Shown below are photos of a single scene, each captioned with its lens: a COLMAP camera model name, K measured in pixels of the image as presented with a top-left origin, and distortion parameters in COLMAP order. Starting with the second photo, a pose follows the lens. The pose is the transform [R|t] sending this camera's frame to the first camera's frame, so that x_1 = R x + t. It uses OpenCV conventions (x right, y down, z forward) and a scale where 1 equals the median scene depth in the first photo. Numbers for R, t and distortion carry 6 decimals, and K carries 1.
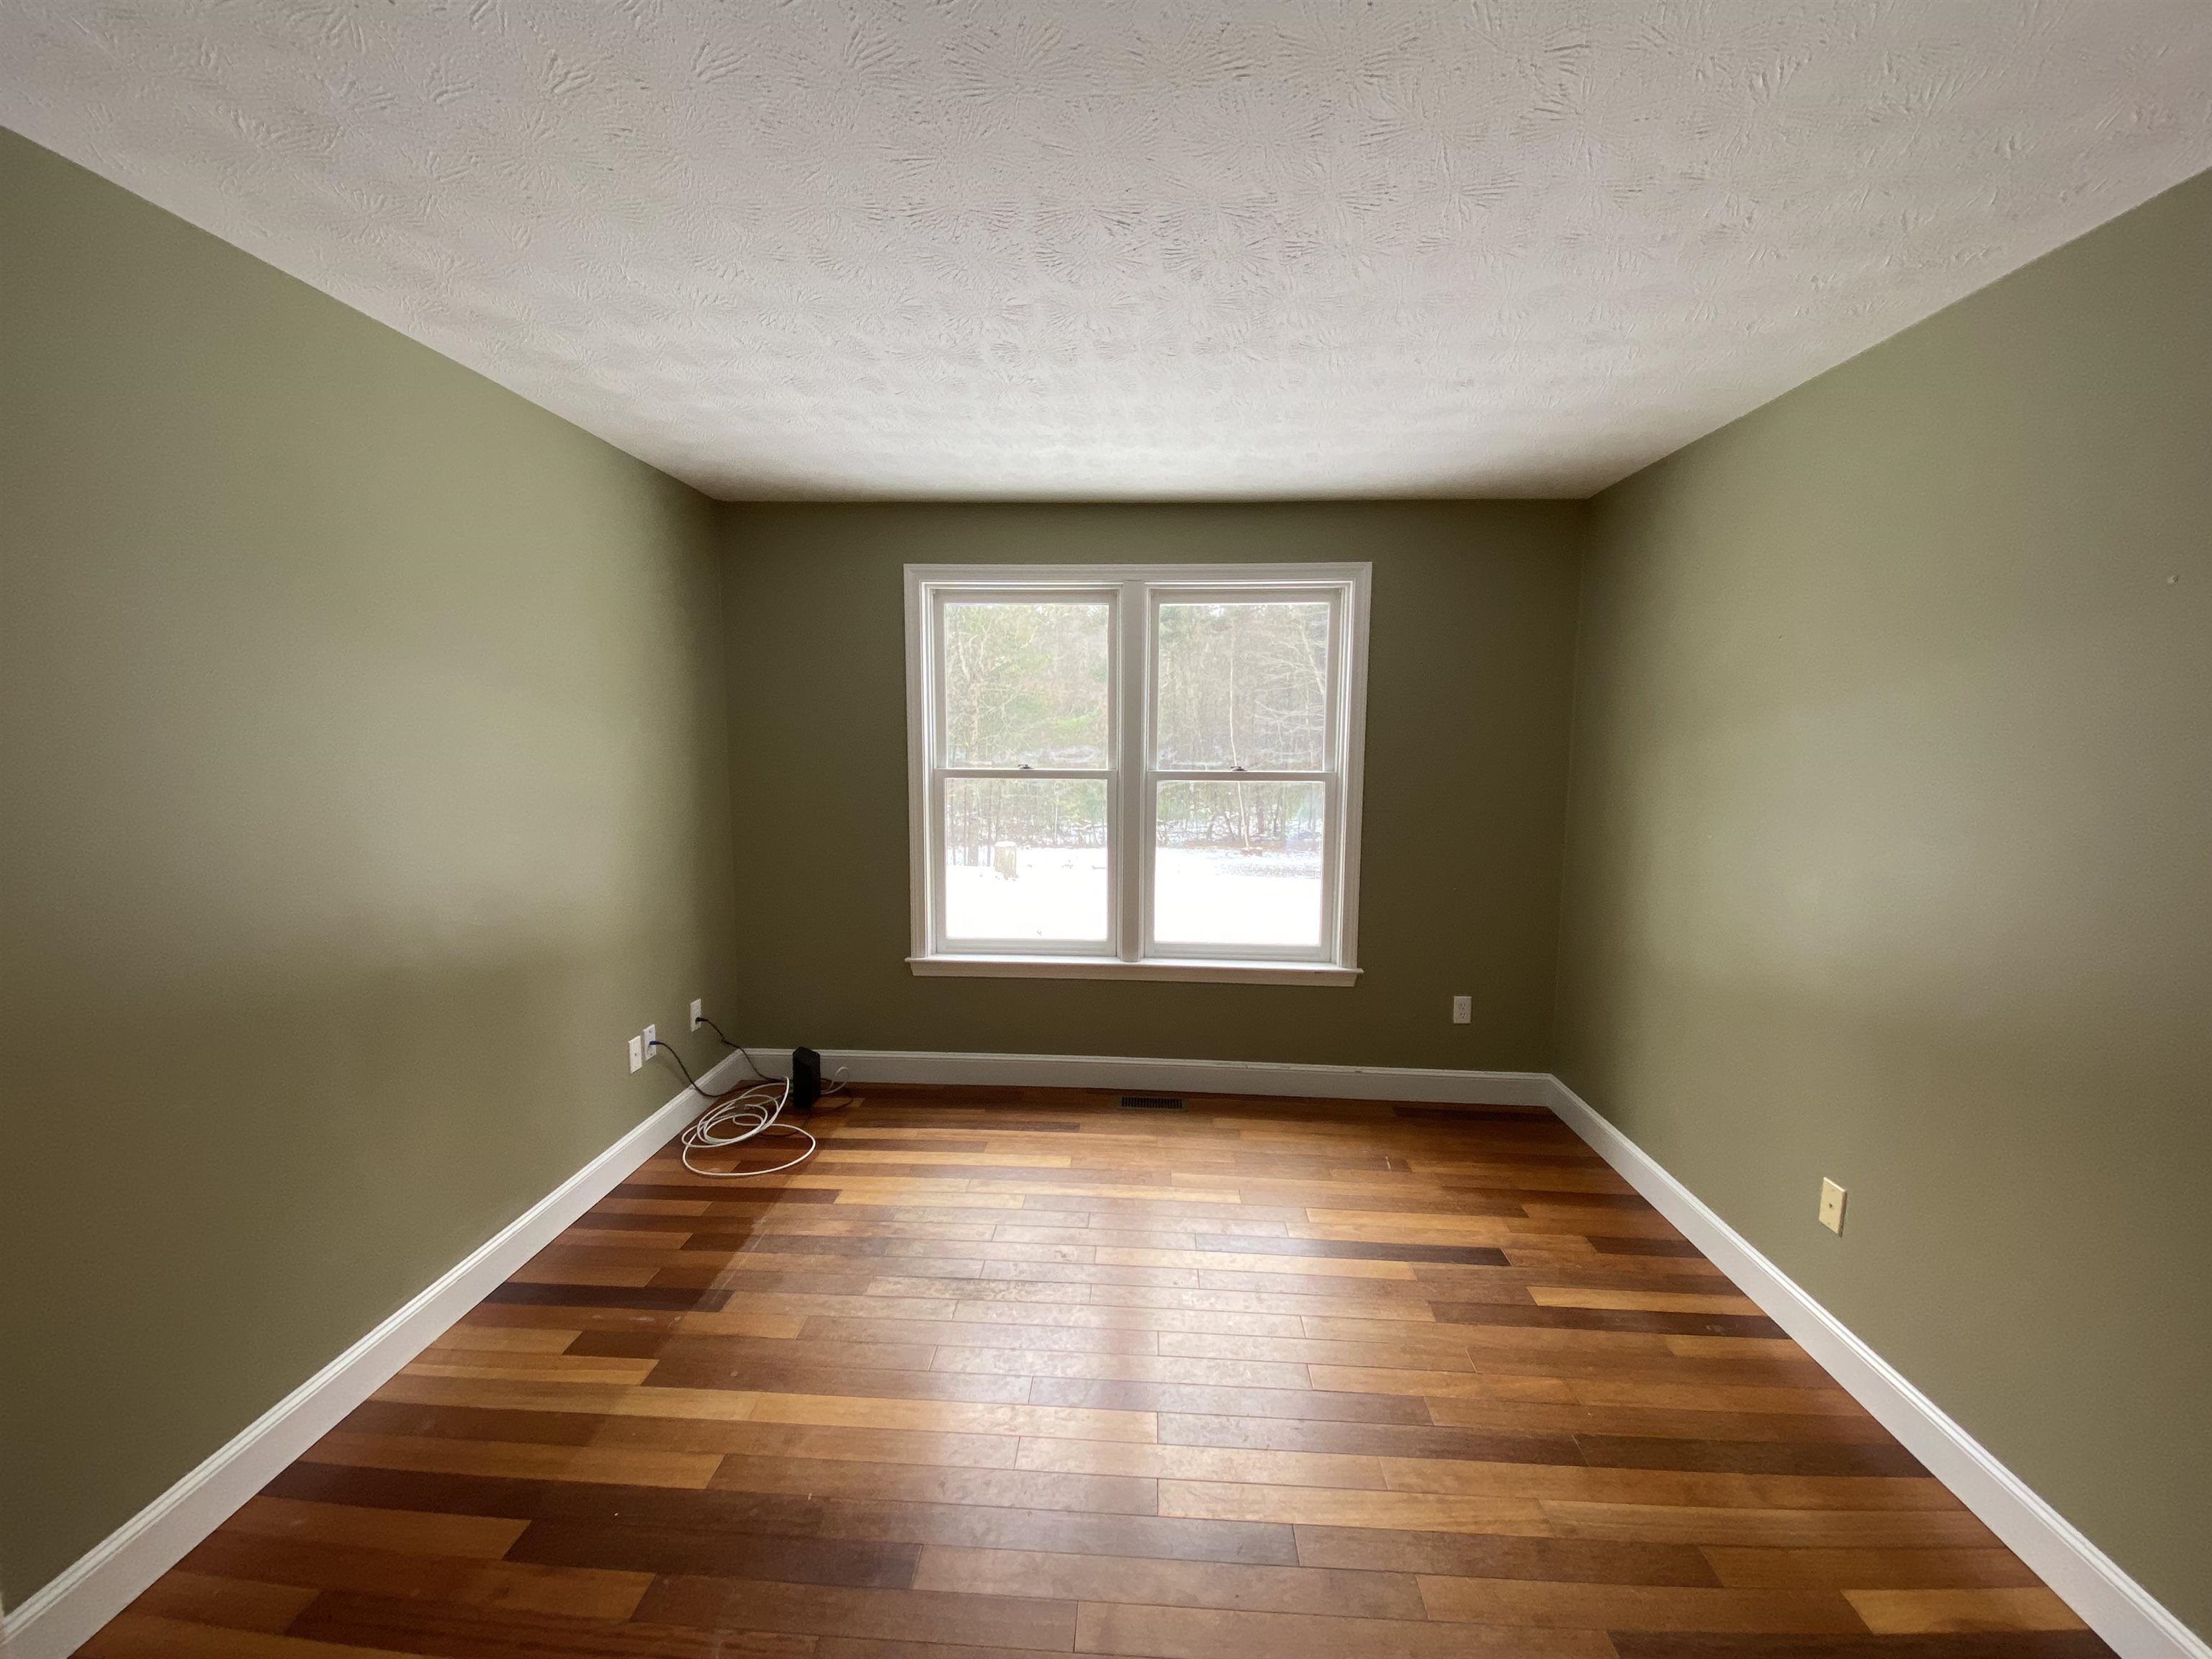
lens RADIAL K [[890.6, 0, 1109.1], [0, 890.6, 825.1], [0, 0, 1]] dist [0.062060, -0.044342]
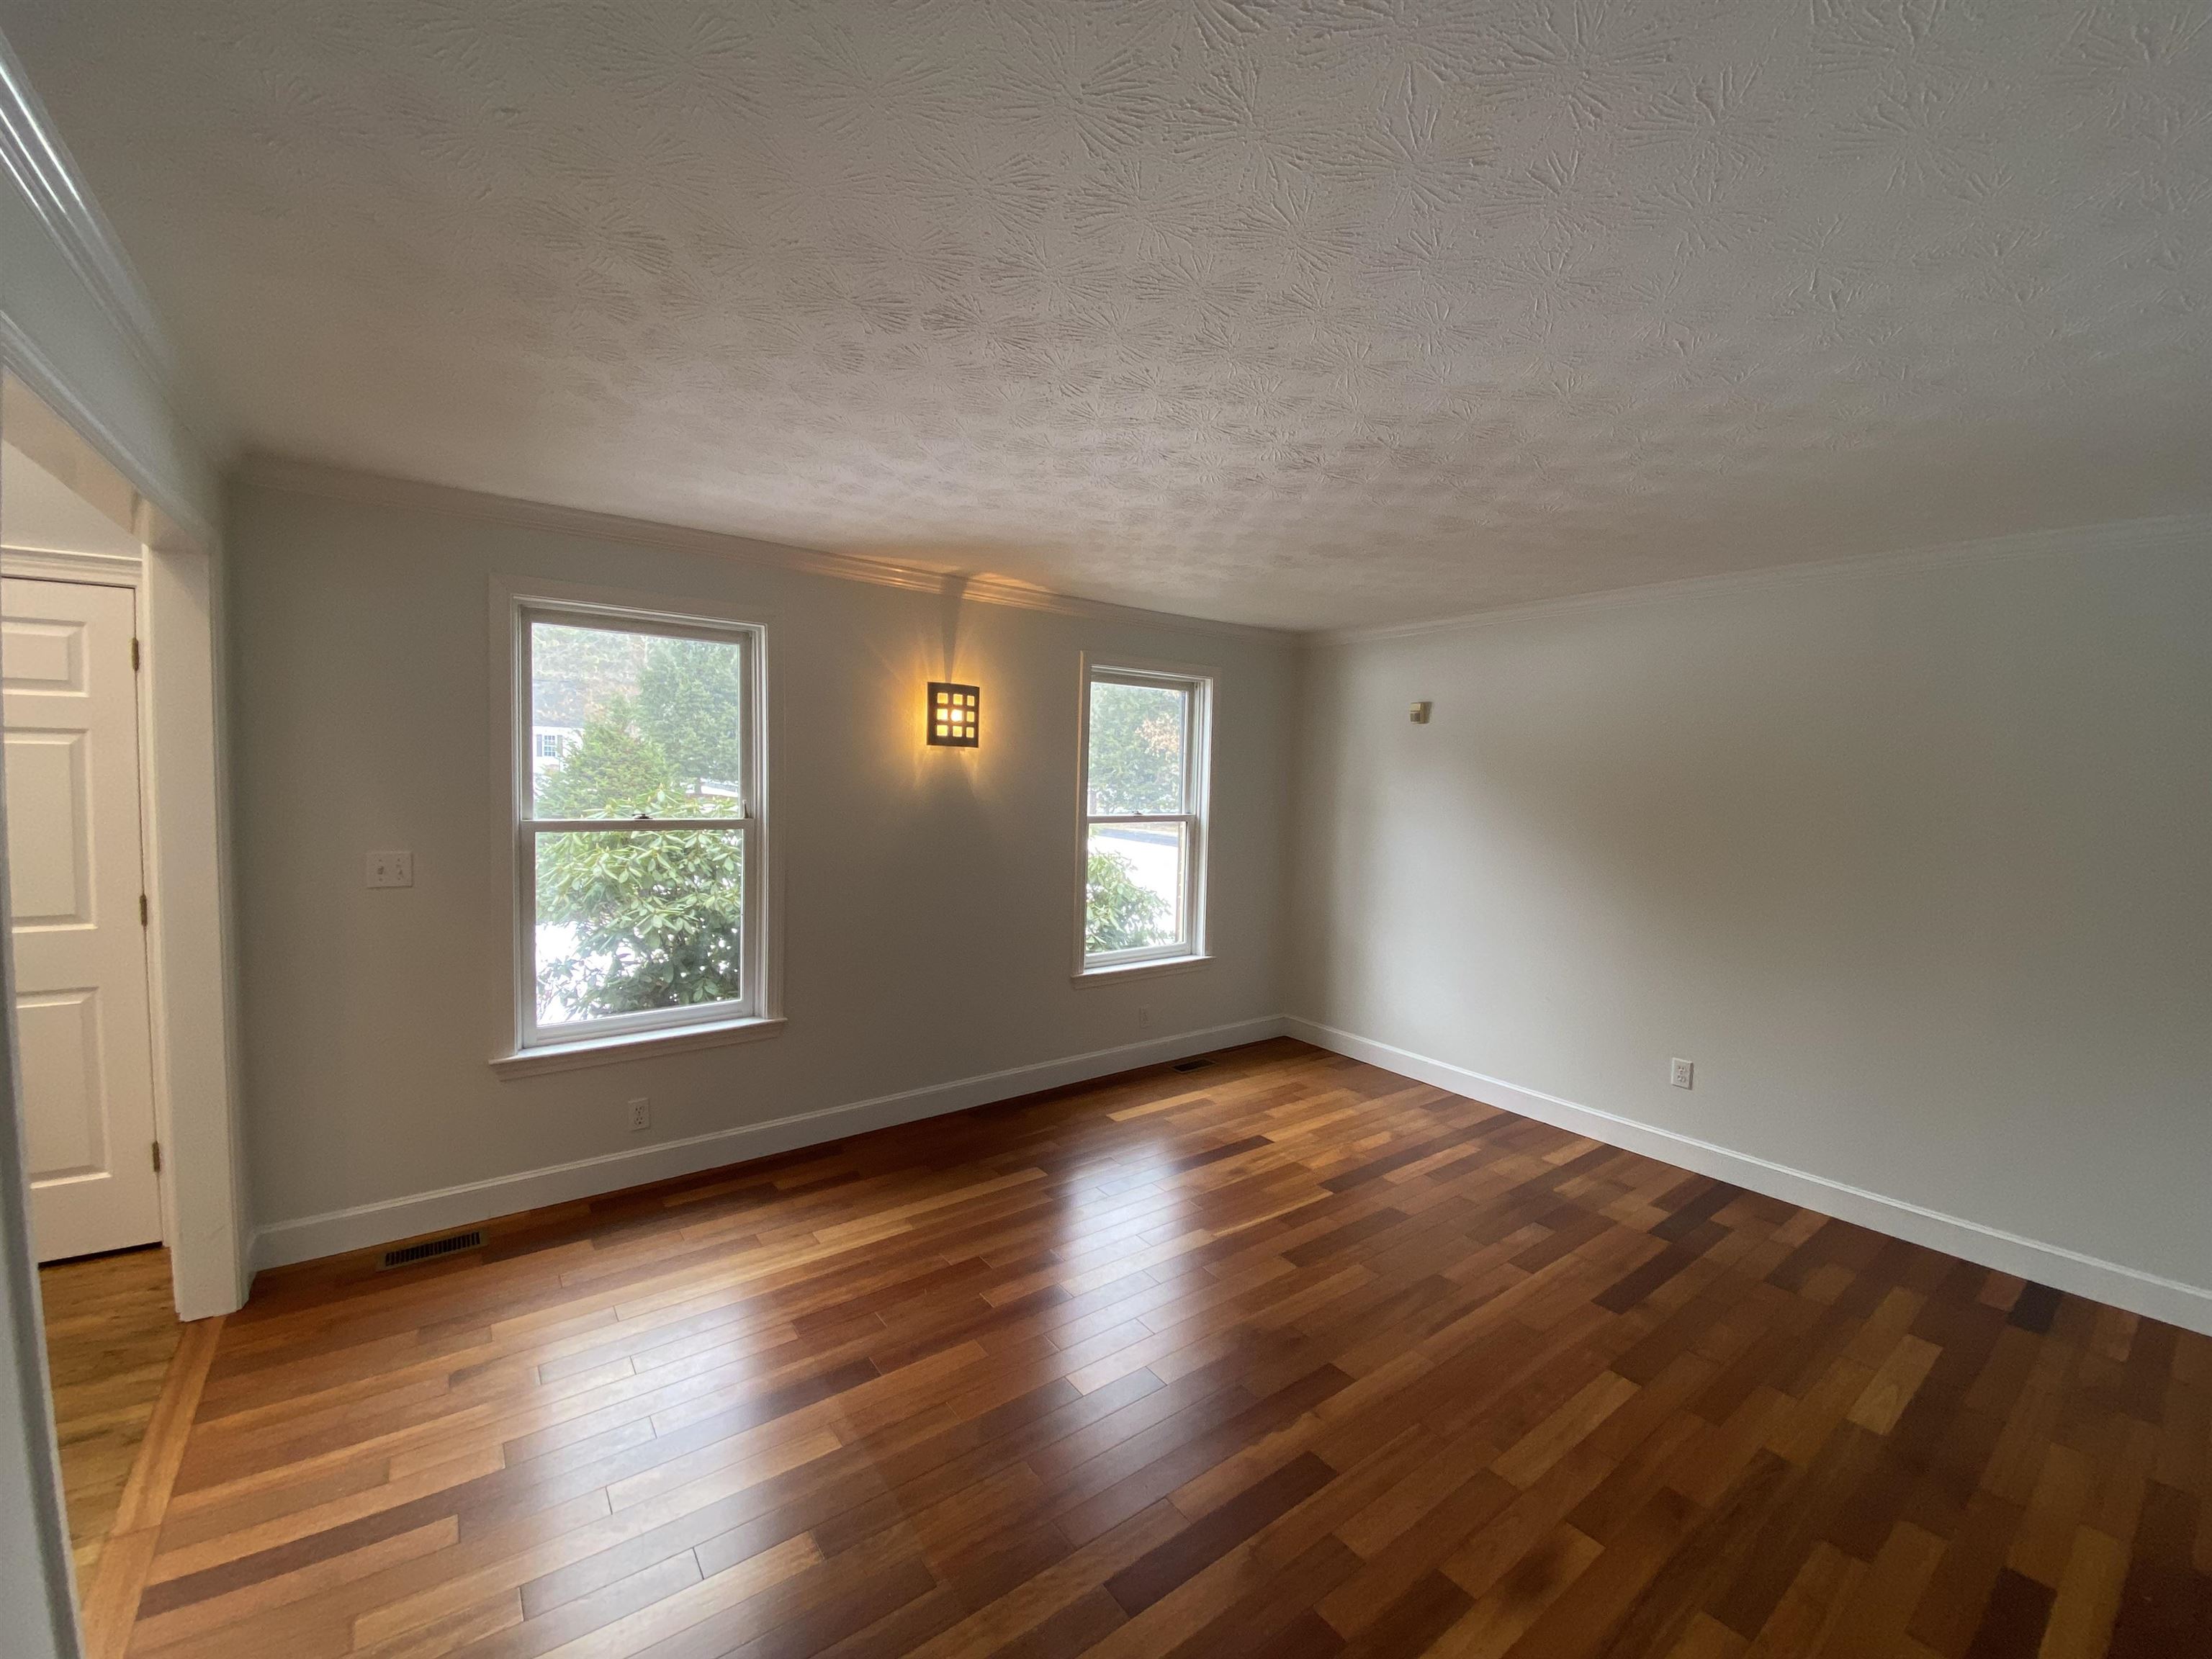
lens RADIAL K [[901.7, 0, 1107.6], [0, 901.7, 824.6], [0, 0, 1]] dist [0.044841, -0.028648]
pose [[0.761760, -0.020552, 0.647534, -0.328983], [0.054069, 0.998027, -0.031931, -0.003191], [-0.645600, 0.059335, 0.761367, 0.010197]]
